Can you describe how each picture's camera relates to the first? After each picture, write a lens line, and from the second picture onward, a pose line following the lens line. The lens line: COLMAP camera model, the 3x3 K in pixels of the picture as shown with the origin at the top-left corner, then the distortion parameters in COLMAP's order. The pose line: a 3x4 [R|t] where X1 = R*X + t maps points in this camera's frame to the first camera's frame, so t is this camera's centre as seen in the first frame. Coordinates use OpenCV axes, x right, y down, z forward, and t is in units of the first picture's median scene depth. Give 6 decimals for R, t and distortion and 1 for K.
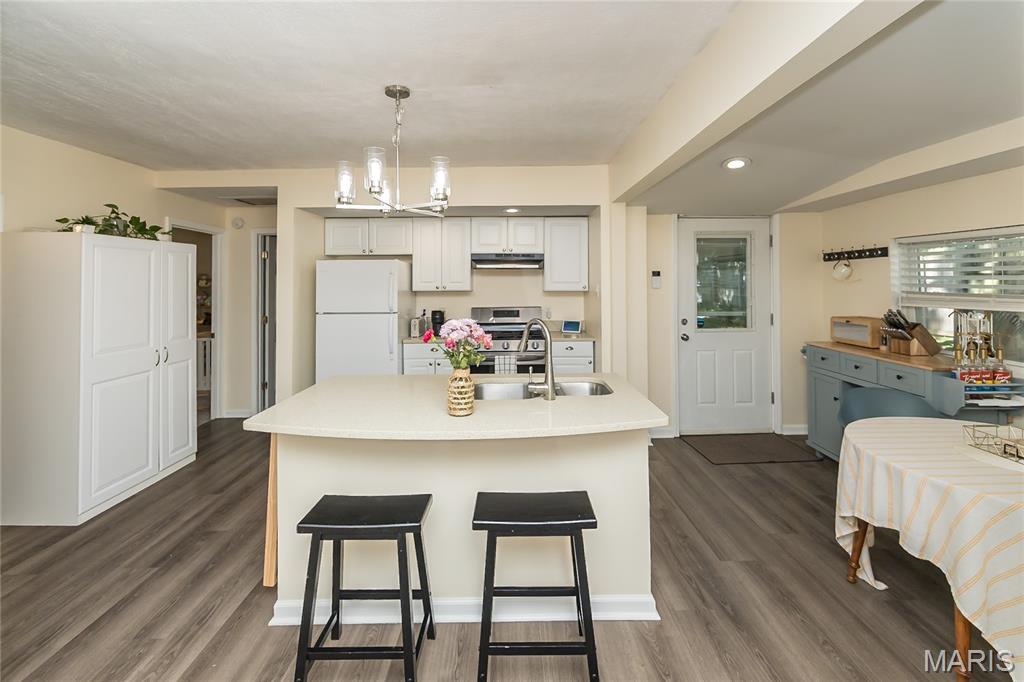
lens RADIAL K [[430.9, 0, 514.1], [0, 430.9, 287.2], [0, 0, 1]] dist [0.001881, 0.000114]
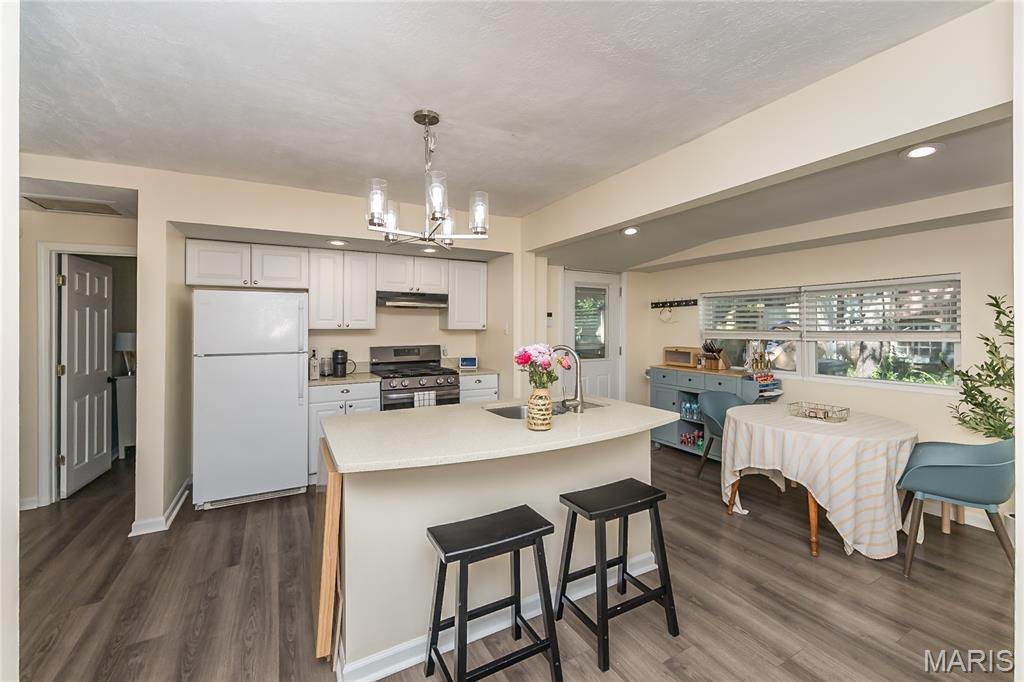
lens RADIAL K [[417.1, 0, 509.0], [0, 417.1, 323.8], [0, 0, 1]] dist [0.001998, 0.000266]
pose [[0.881442, 0.009577, 0.472196, -0.341195], [0.000160, 0.999788, -0.020575, 0.019074], [-0.472293, 0.018211, 0.881254, 0.031940]]
